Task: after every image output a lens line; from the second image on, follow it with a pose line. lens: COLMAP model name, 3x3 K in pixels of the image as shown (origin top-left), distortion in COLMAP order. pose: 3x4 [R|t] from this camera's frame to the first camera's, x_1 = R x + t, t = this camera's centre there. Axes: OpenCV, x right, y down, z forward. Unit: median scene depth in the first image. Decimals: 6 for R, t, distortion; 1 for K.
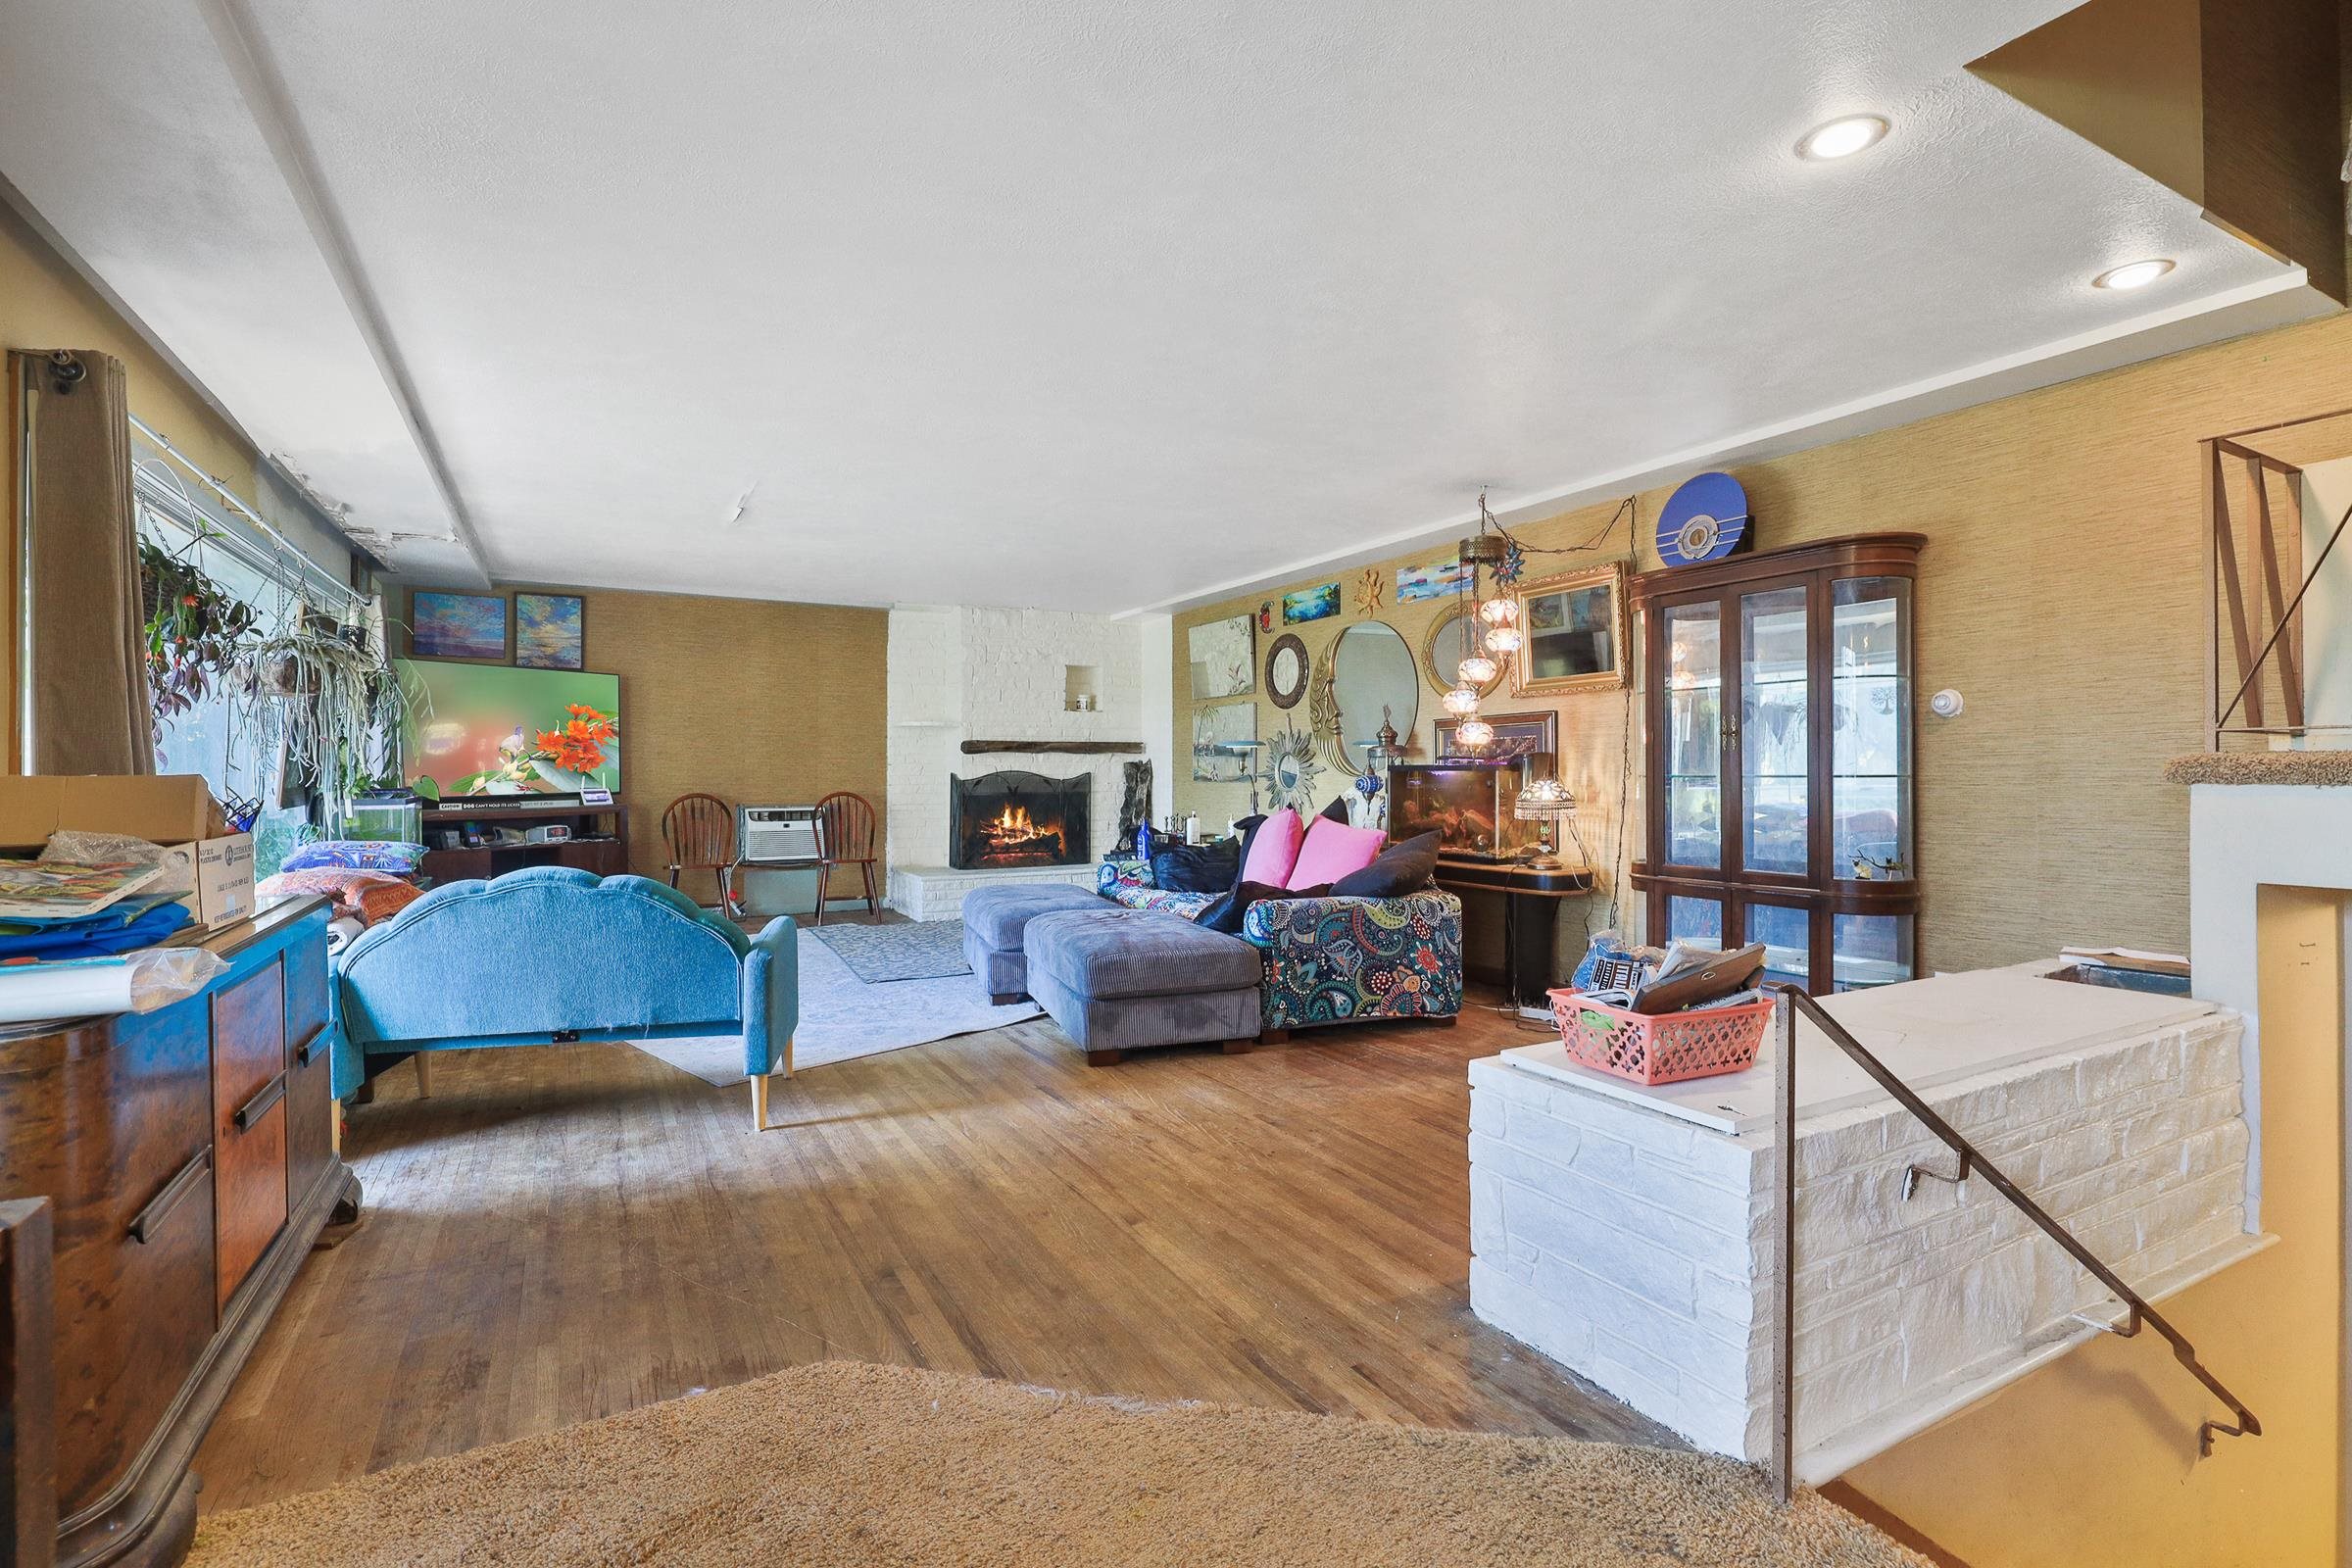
lens RADIAL K [[1126.2, 0, 1172.2], [0, 1126.2, 784.6], [0, 0, 1]] dist [0.001537, 0.000109]
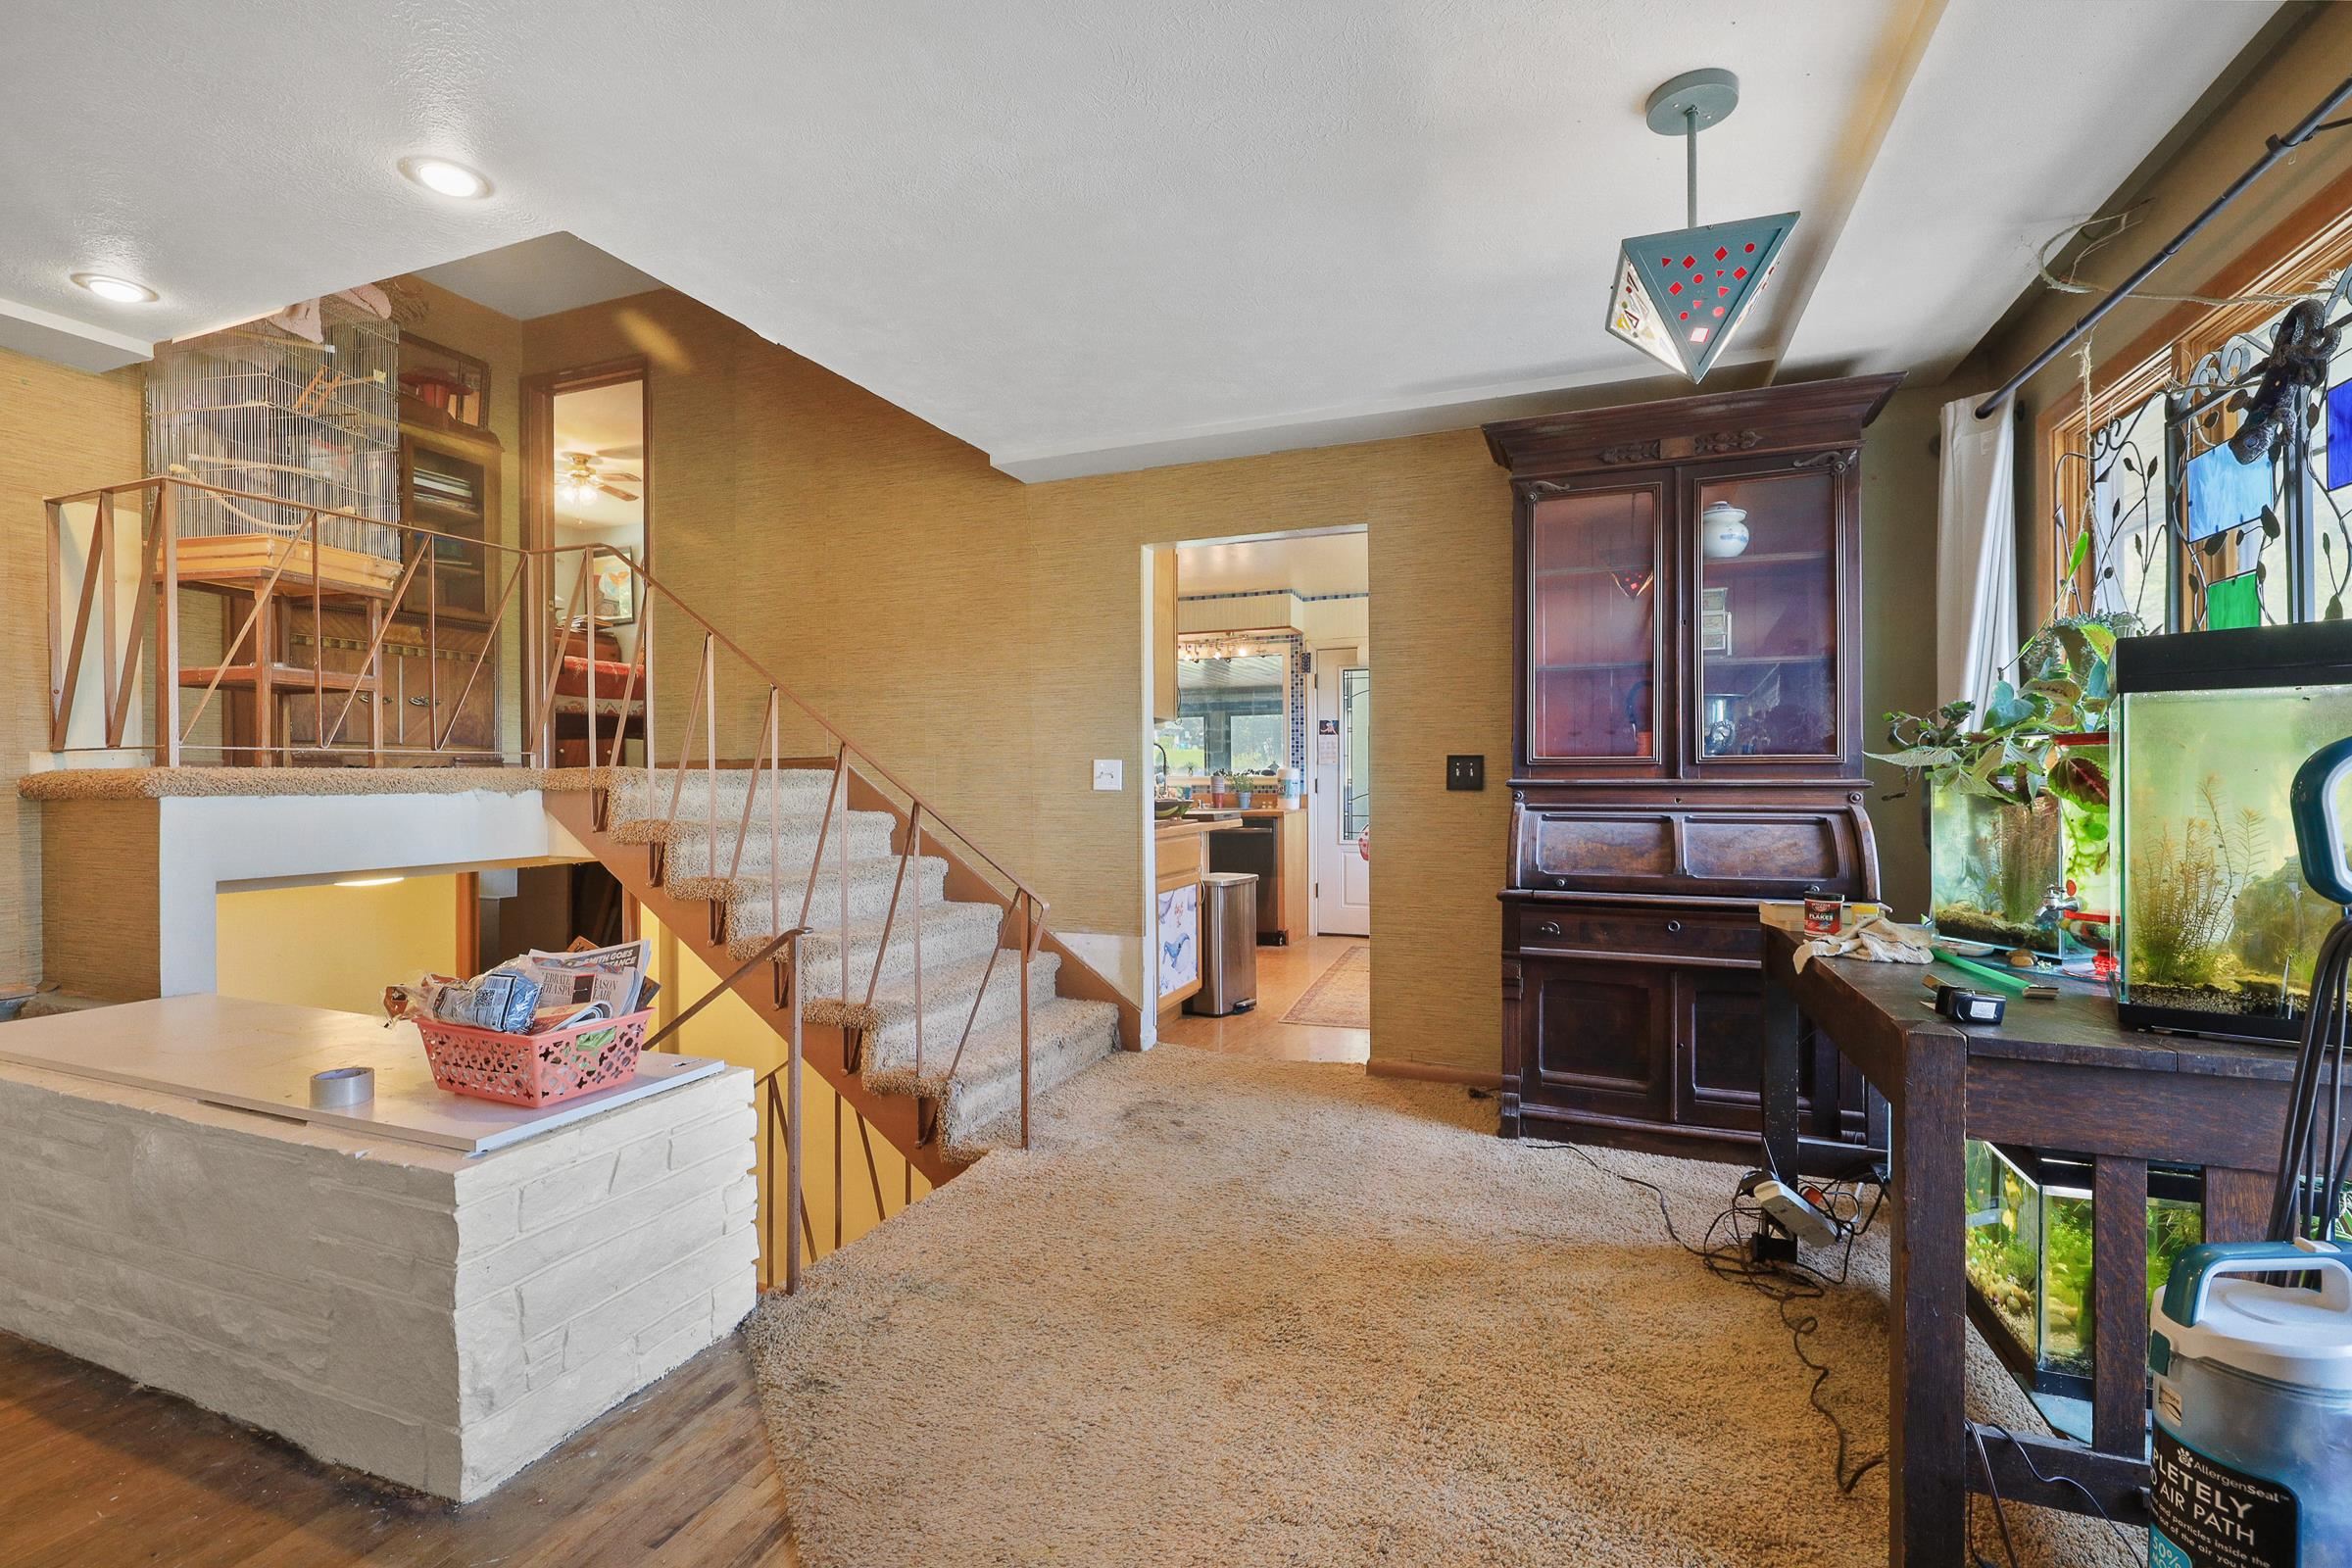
lens RADIAL K [[1035.9, 0, 1167.0], [0, 1035.9, 778.8], [0, 0, 1]] dist [-0.001081, -0.000087]
pose [[-0.648023, 0.006662, 0.761592, -0.626348], [0.015831, 0.999864, 0.004724, -0.012422], [-0.761456, 0.015117, -0.648040, 1.205528]]
